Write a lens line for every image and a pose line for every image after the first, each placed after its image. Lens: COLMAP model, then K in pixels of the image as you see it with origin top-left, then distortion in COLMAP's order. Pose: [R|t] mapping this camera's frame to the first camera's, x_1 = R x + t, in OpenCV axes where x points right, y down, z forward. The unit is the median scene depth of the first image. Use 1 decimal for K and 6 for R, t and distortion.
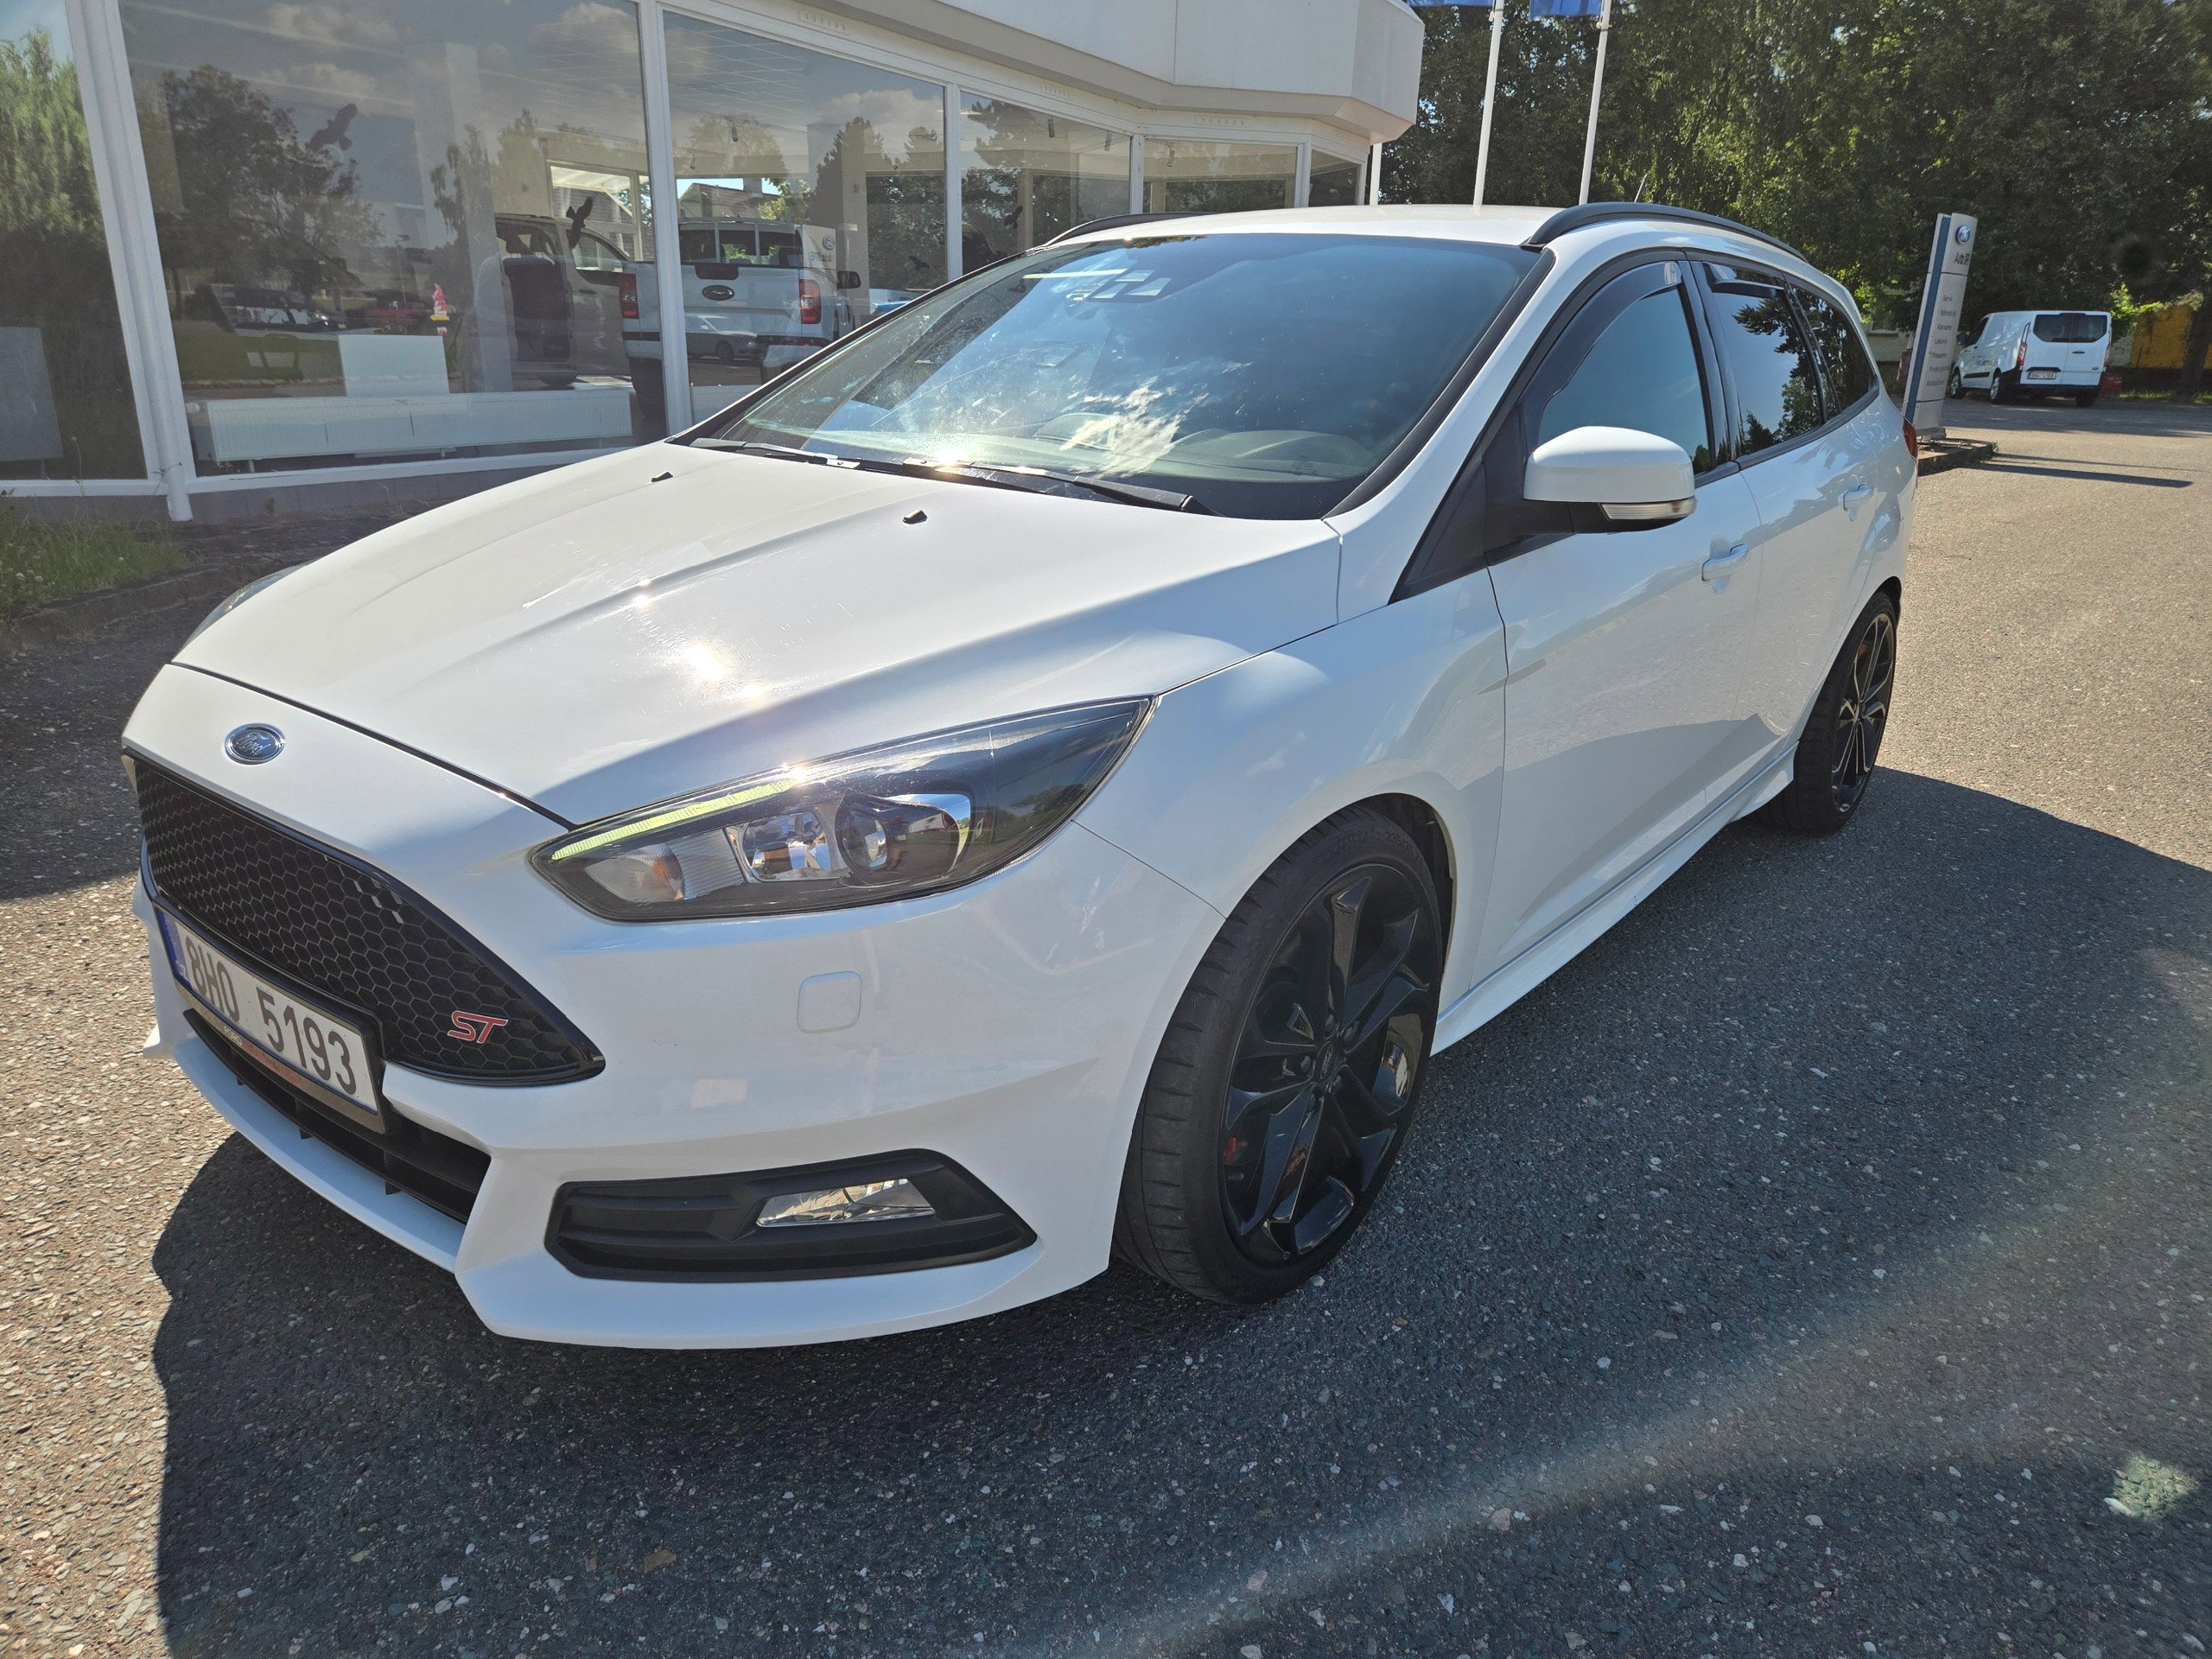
lens RADIAL K [[1478.3, 0, 1102.3], [0, 1478.3, 818.7], [0, 0, 1]] dist [0.070367, -0.053777]
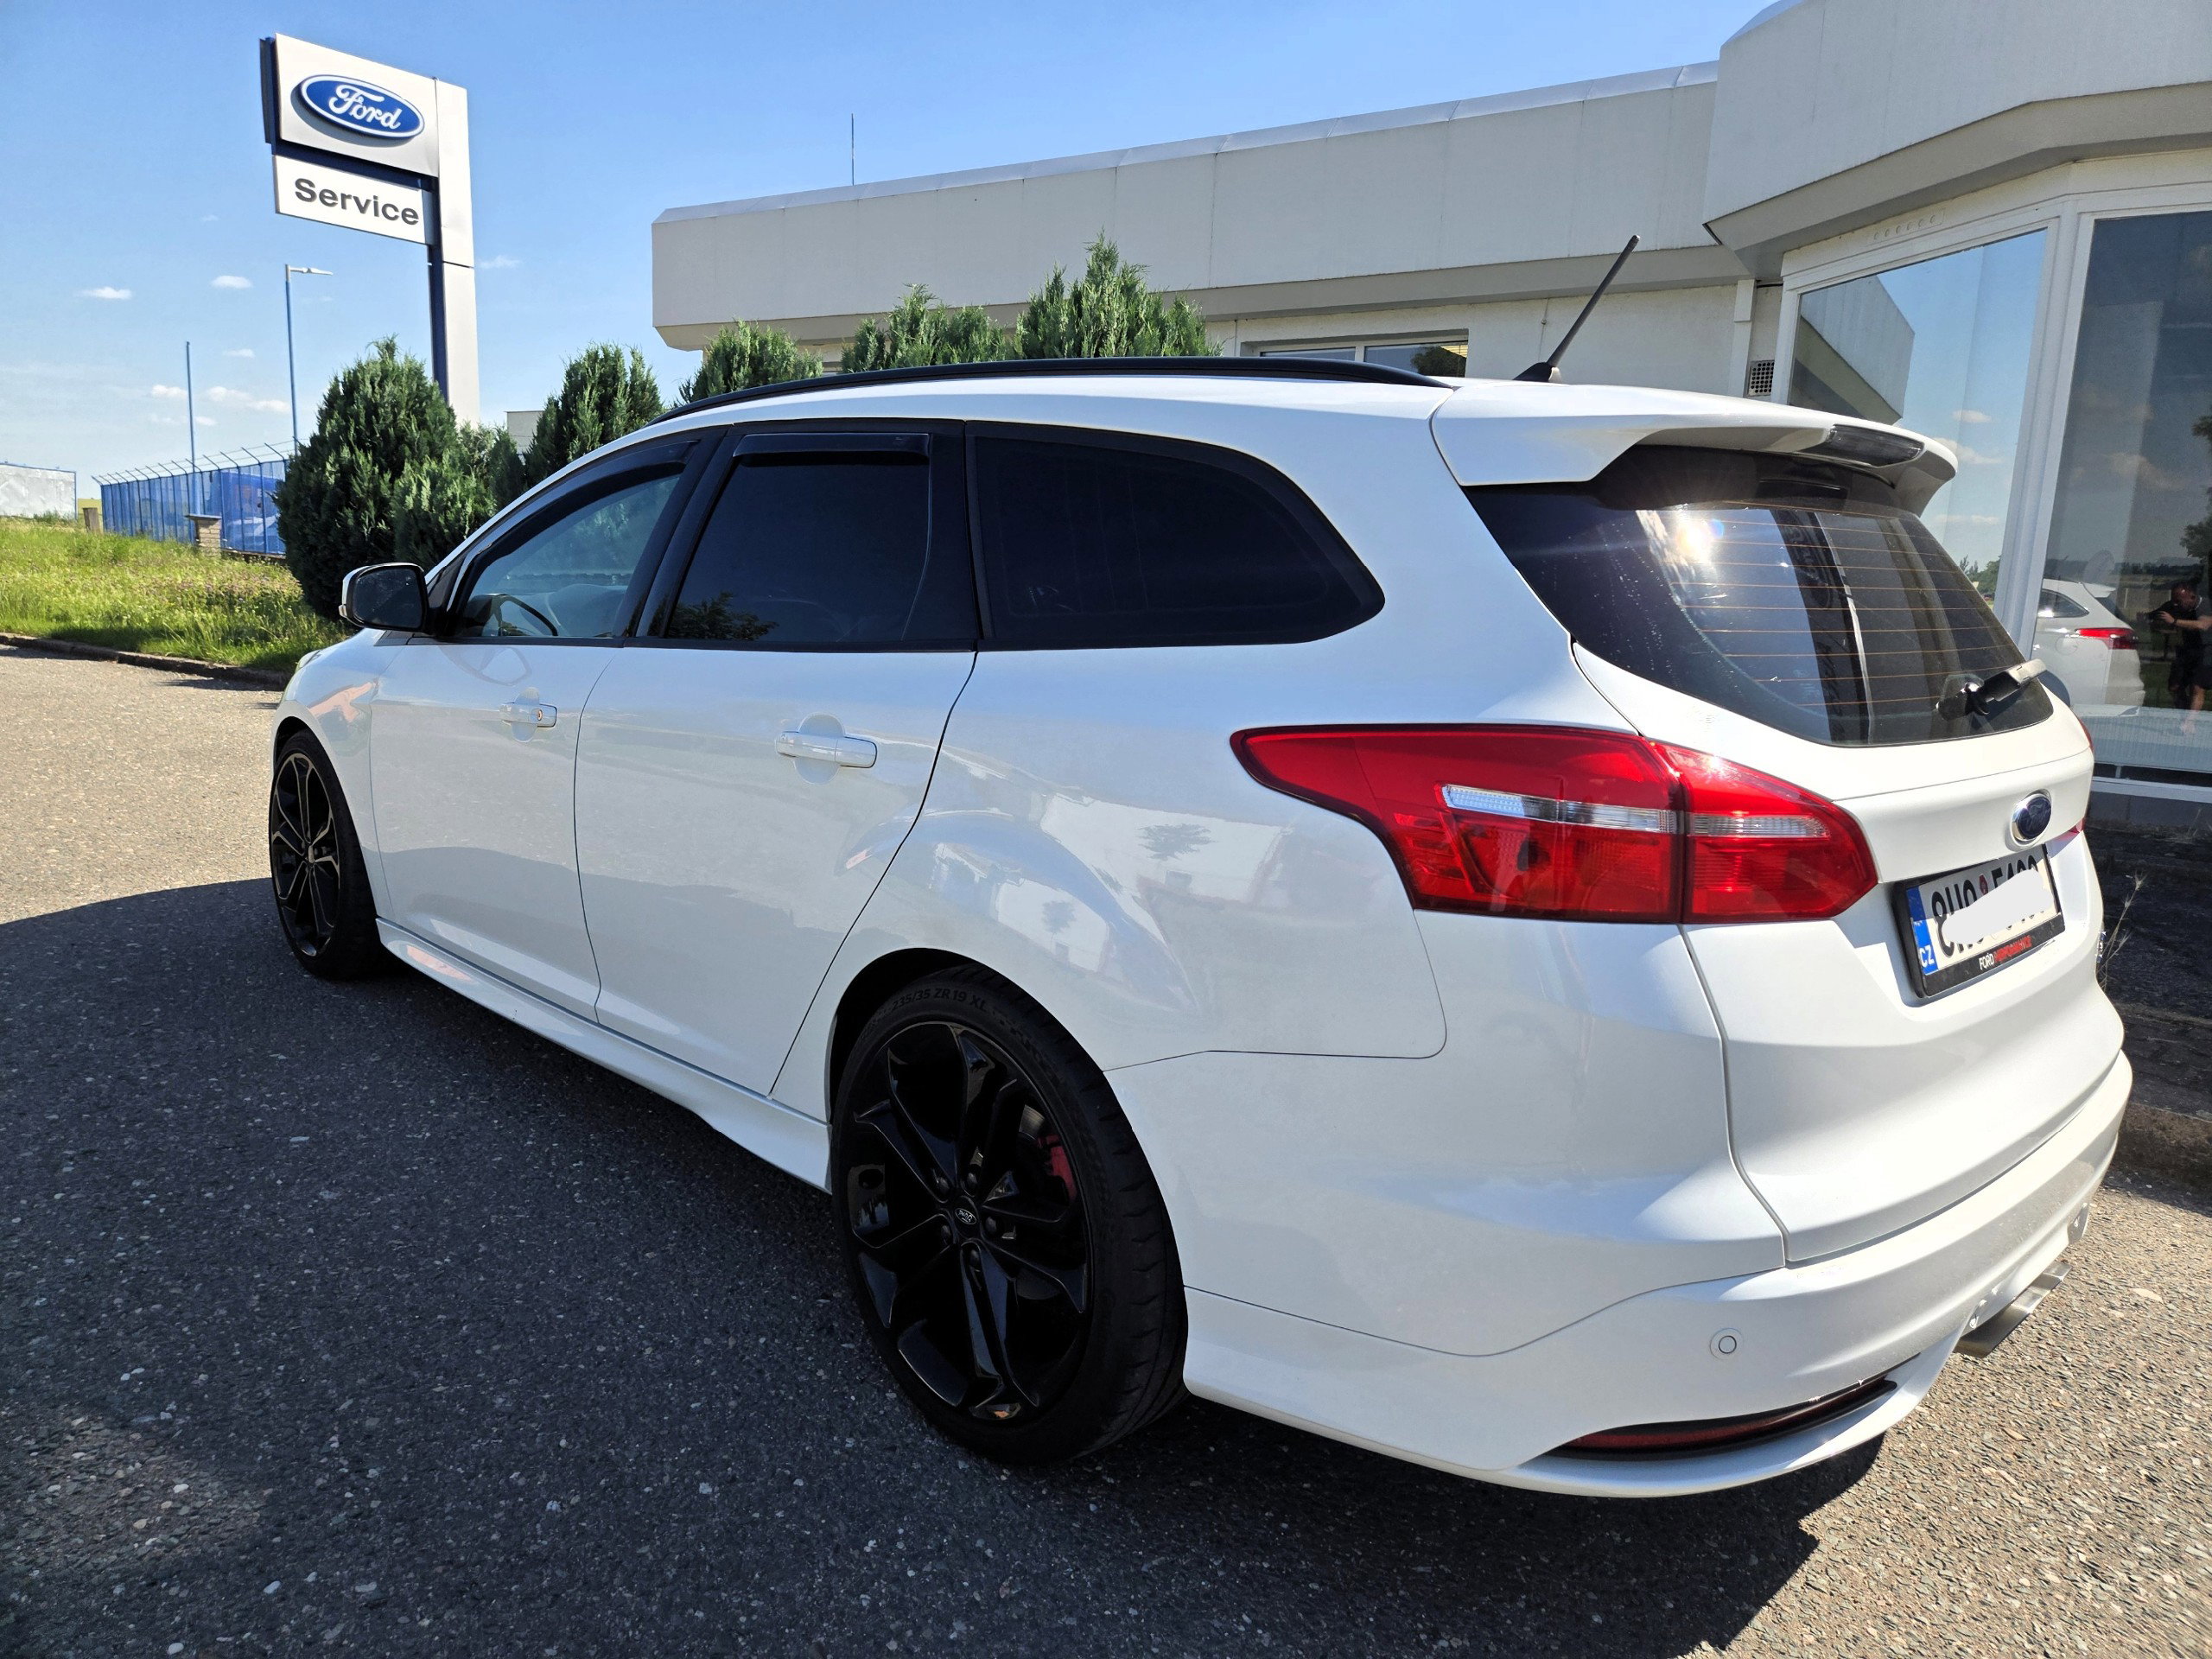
lens RADIAL K [[1478.3, 0, 1122.4], [0, 1478.3, 835.4], [0, 0, 1]] dist [0.070367, -0.053777]
pose [[-0.120912, 0.140689, -0.982643, 1.547539], [-0.359719, 0.916413, 0.175469, -0.472161], [0.925193, 0.374691, -0.060197, 1.638925]]
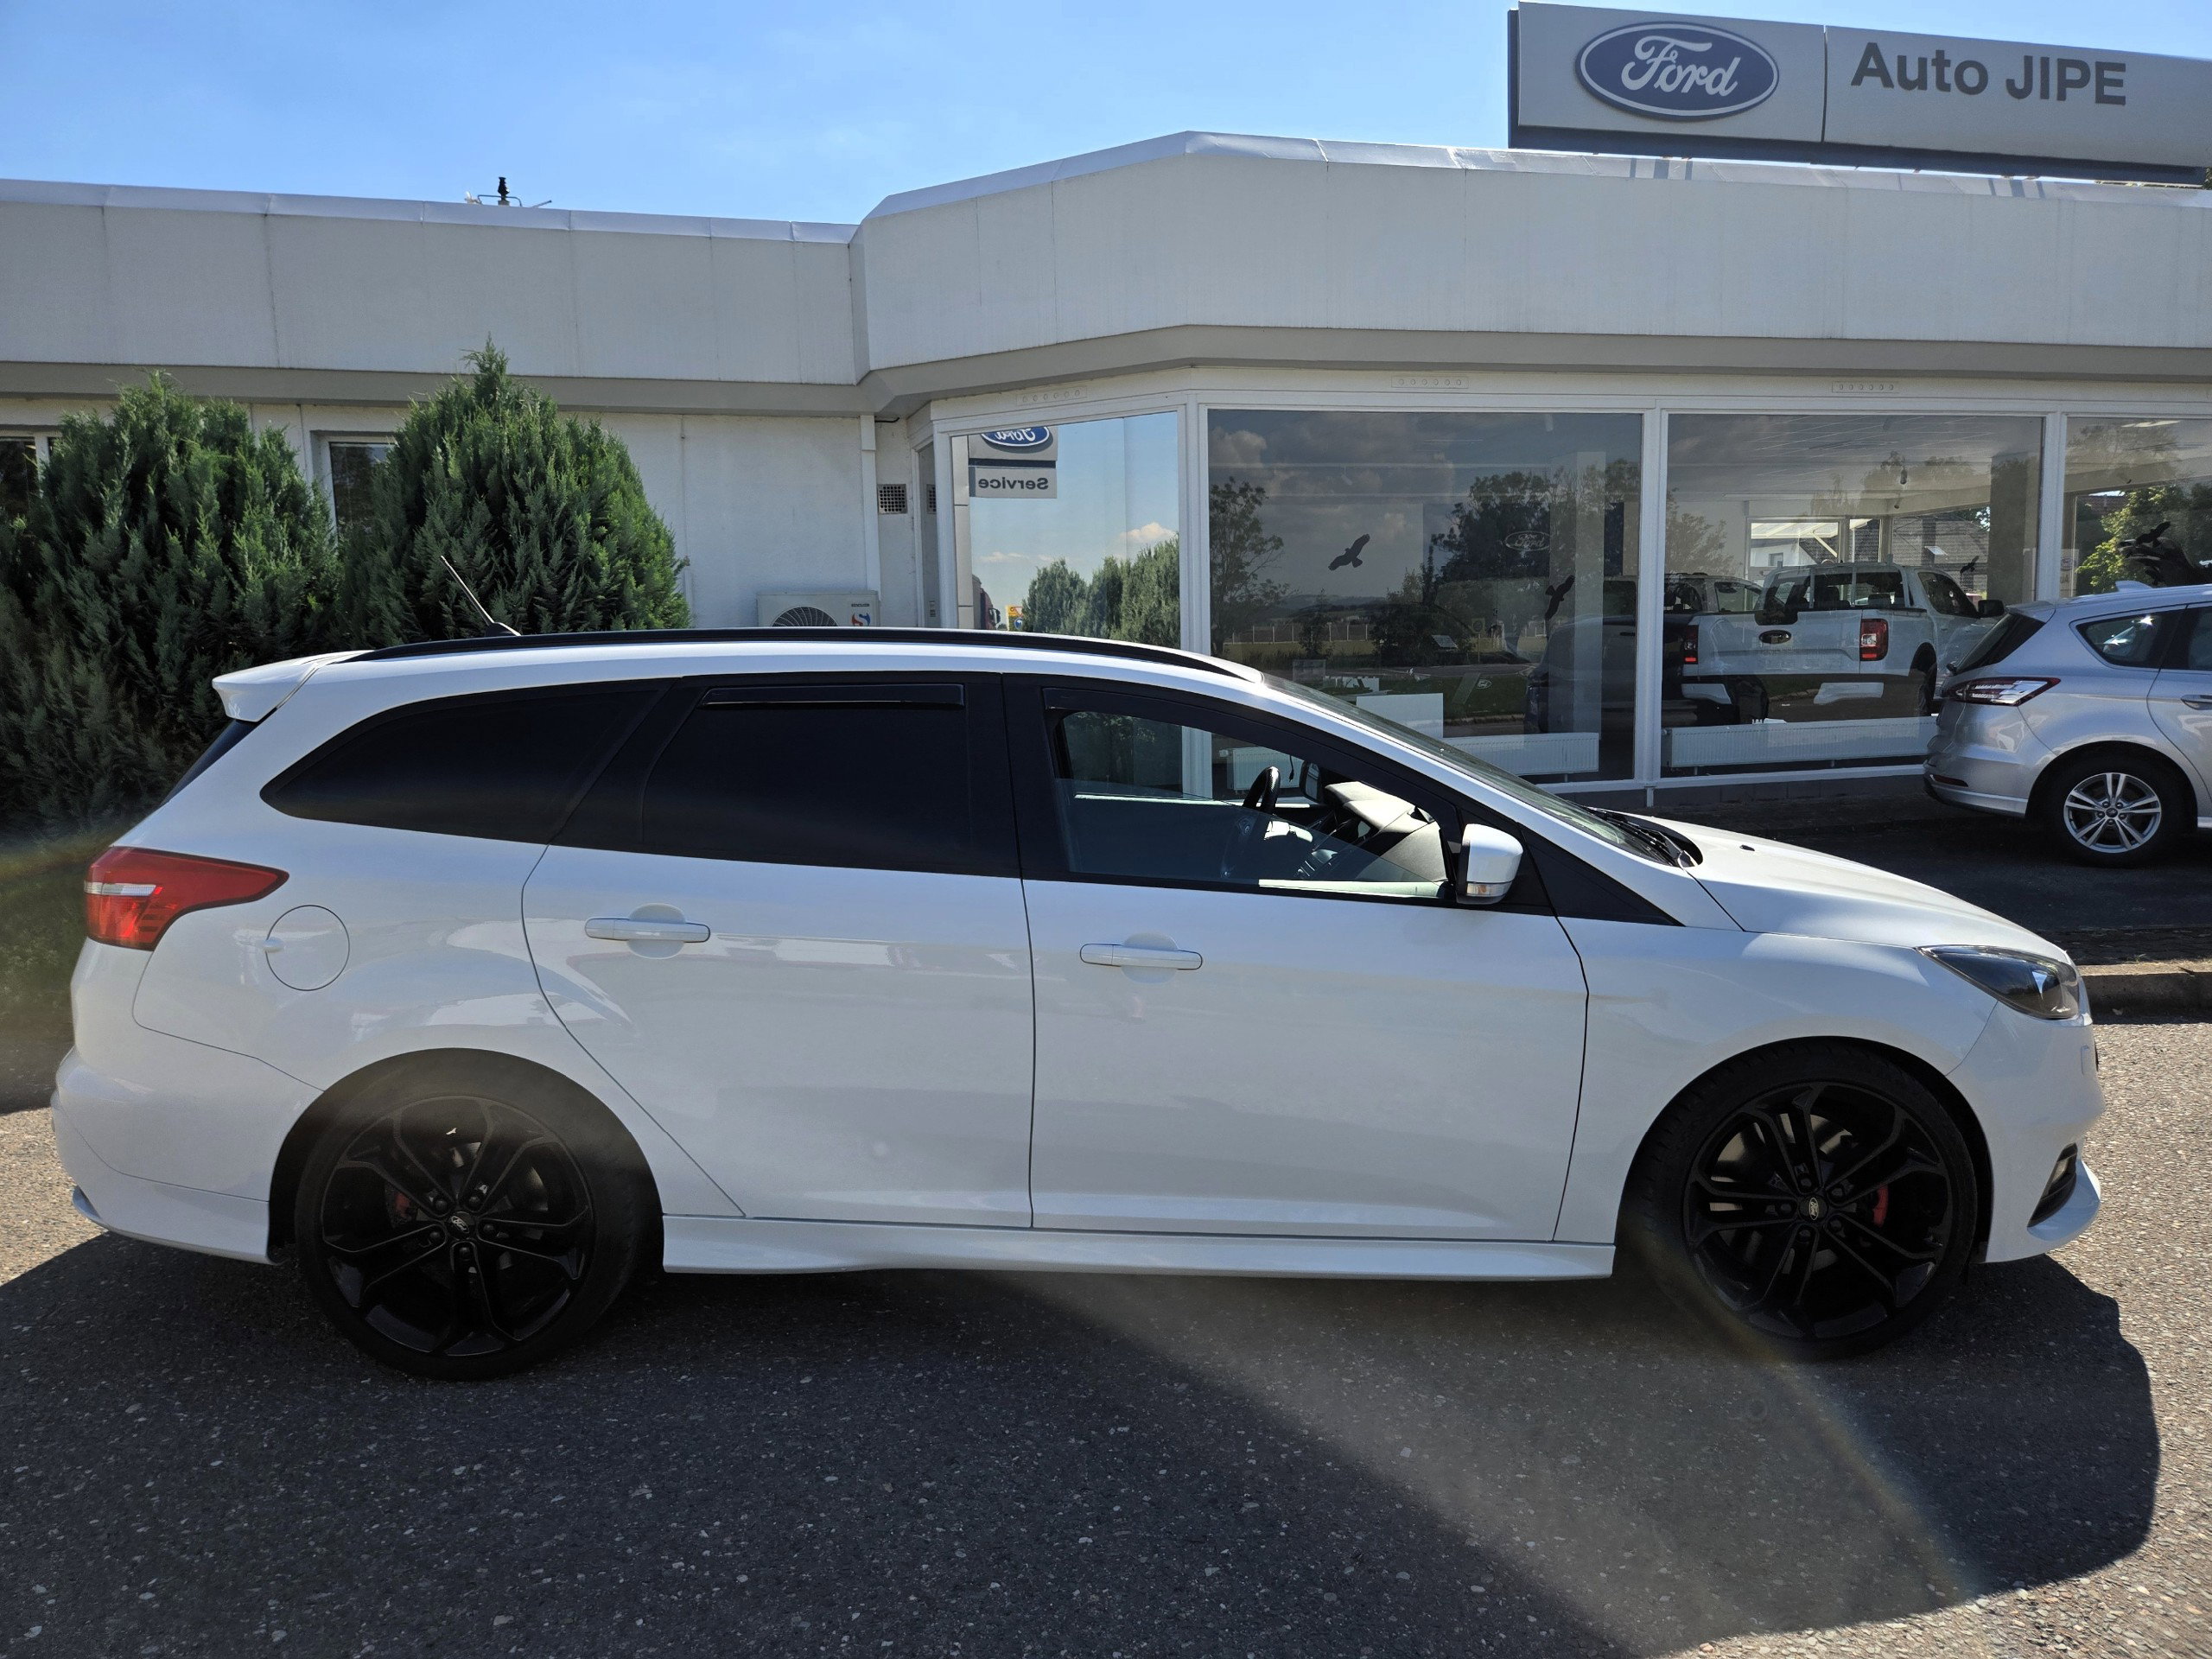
lens RADIAL K [[1478.3, 0, 1107.0], [0, 1478.3, 819.8], [0, 0, 1]] dist [0.070367, -0.053777]
pose [[0.662779, 0.045890, -0.747408, 1.158560], [-0.197938, 0.973355, -0.115762, -0.098267], [0.722181, 0.224665, 0.654202, 0.092420]]
